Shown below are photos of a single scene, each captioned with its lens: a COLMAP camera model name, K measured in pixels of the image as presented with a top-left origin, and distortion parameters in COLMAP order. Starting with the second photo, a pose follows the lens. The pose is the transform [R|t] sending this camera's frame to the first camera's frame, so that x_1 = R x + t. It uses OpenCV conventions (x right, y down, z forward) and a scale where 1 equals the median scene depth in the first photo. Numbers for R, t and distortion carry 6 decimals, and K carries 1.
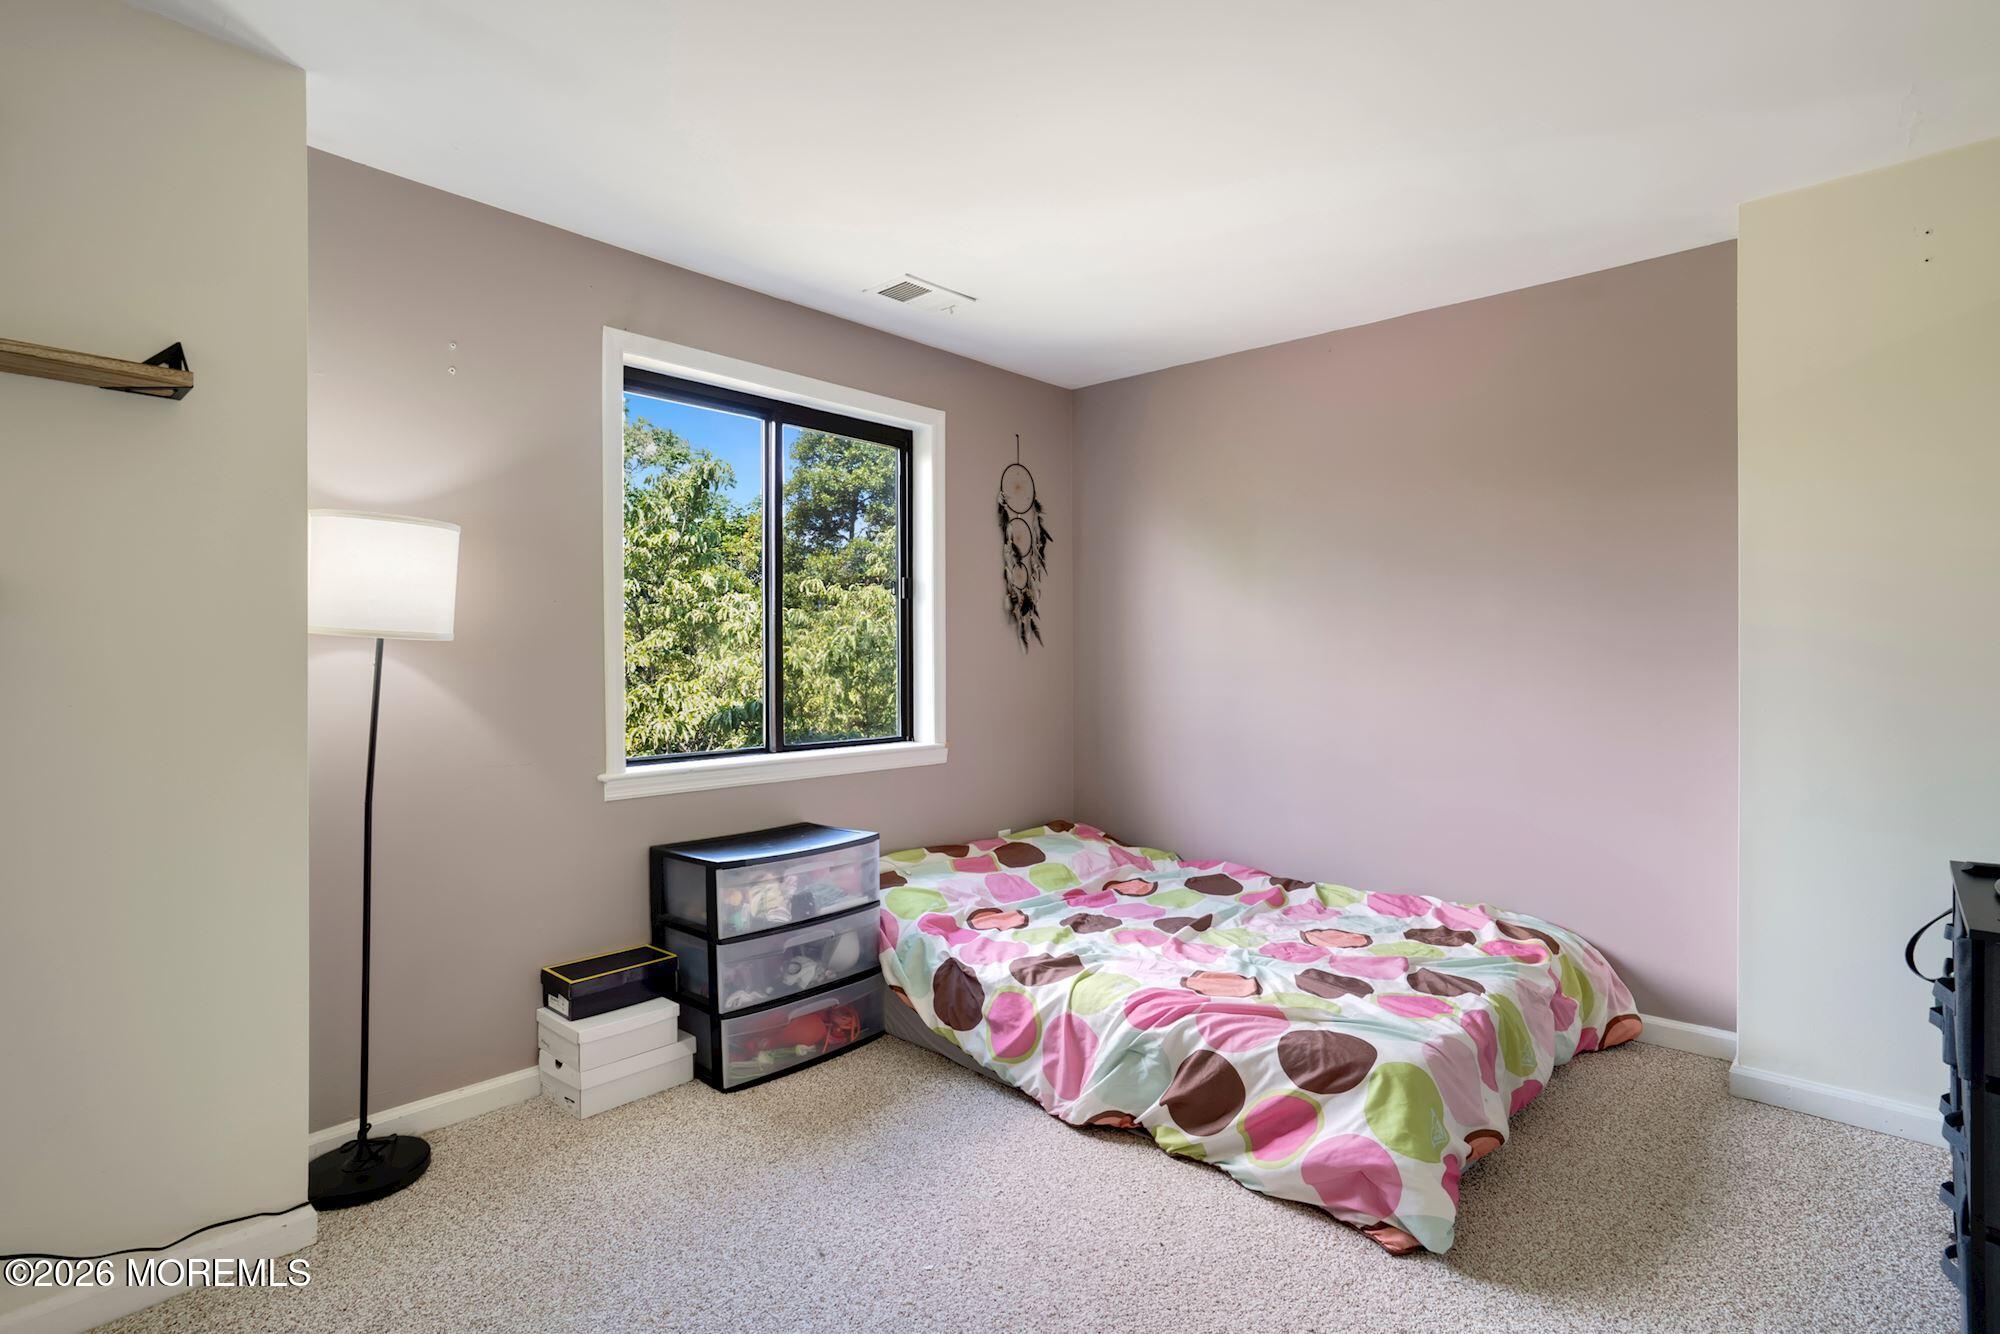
lens RADIAL K [[1018.3, 0, 1012.2], [0, 1018.3, 668.6], [0, 0, 1]] dist [-0.078291, 0.042447]
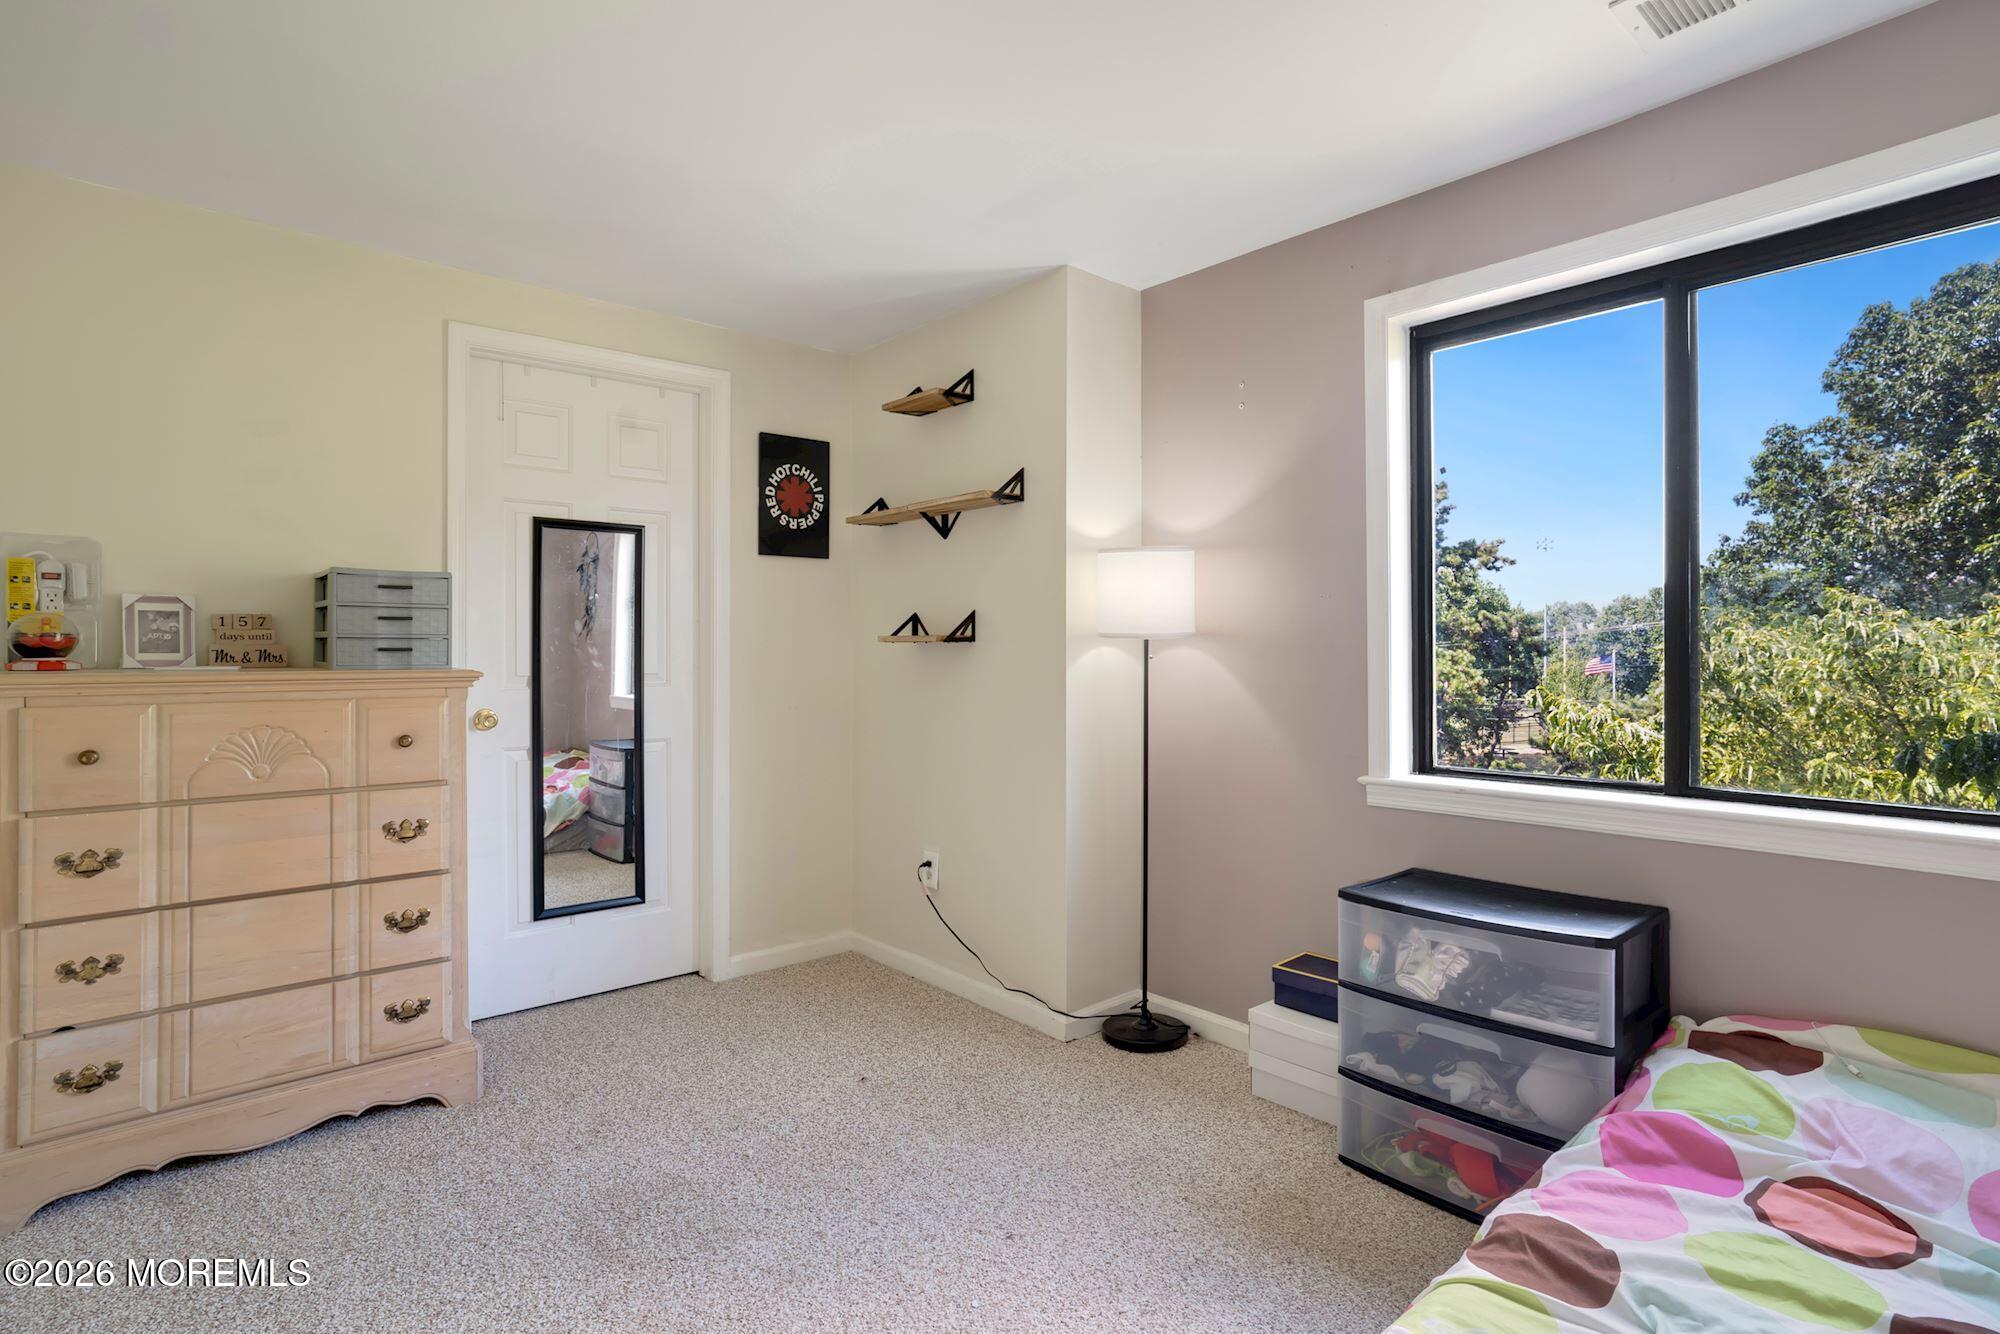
lens RADIAL K [[1008.7, 0, 998.2], [0, 1008.7, 668.5], [0, 0, 1]] dist [0.001262, 0.000107]
pose [[-0.145062, 0.028362, -0.989016, 0.604410], [-0.003293, 0.999570, 0.029147, -0.024898], [0.989417, 0.007485, -0.144906, 0.820519]]
